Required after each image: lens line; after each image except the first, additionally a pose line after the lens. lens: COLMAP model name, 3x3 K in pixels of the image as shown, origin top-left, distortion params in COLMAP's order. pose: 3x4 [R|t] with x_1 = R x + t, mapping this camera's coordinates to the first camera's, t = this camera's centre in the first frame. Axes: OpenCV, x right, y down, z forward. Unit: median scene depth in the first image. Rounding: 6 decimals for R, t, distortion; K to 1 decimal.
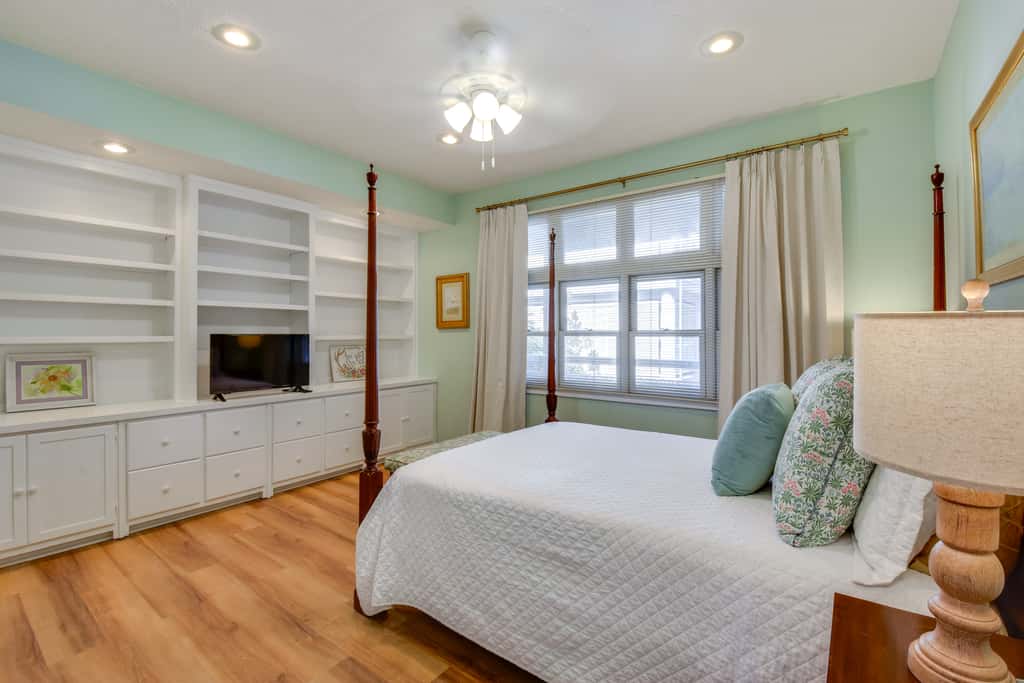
lens RADIAL K [[462.2, 0, 508.5], [0, 462.2, 332.5], [0, 0, 1]] dist [-0.000590, -0.000178]
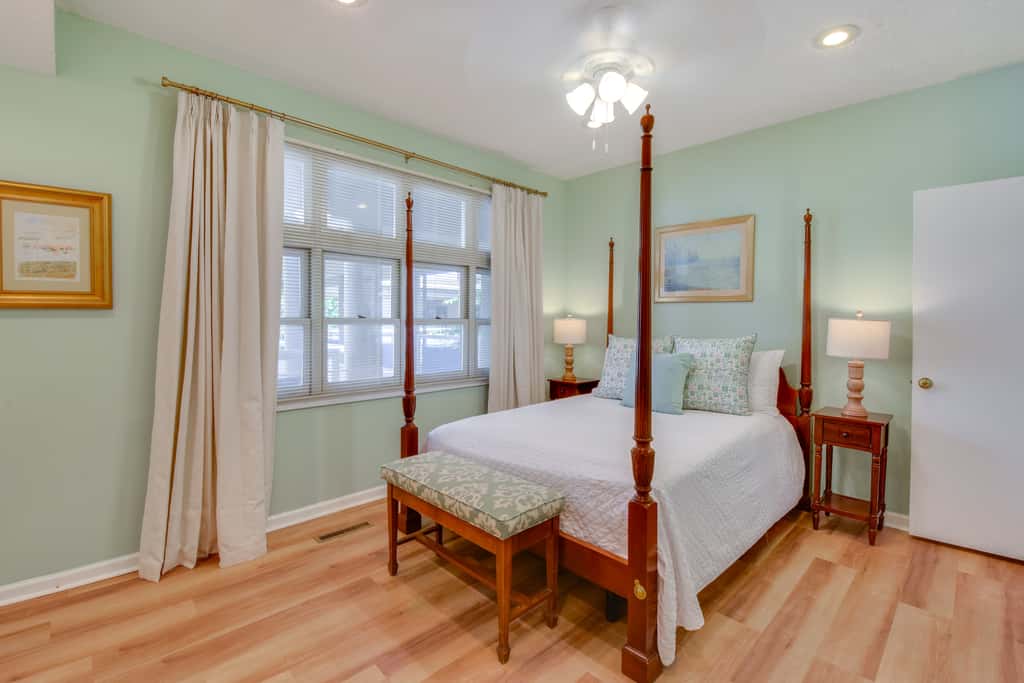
lens RADIAL K [[462.2, 0, 508.5], [0, 462.2, 332.5], [0, 0, 1]] dist [-0.000590, -0.000178]
pose [[0.157759, -0.025385, 0.987151, -0.680982], [-0.011258, 0.999558, 0.027503, -0.004040], [-0.987413, -0.015452, 0.157404, 0.693888]]
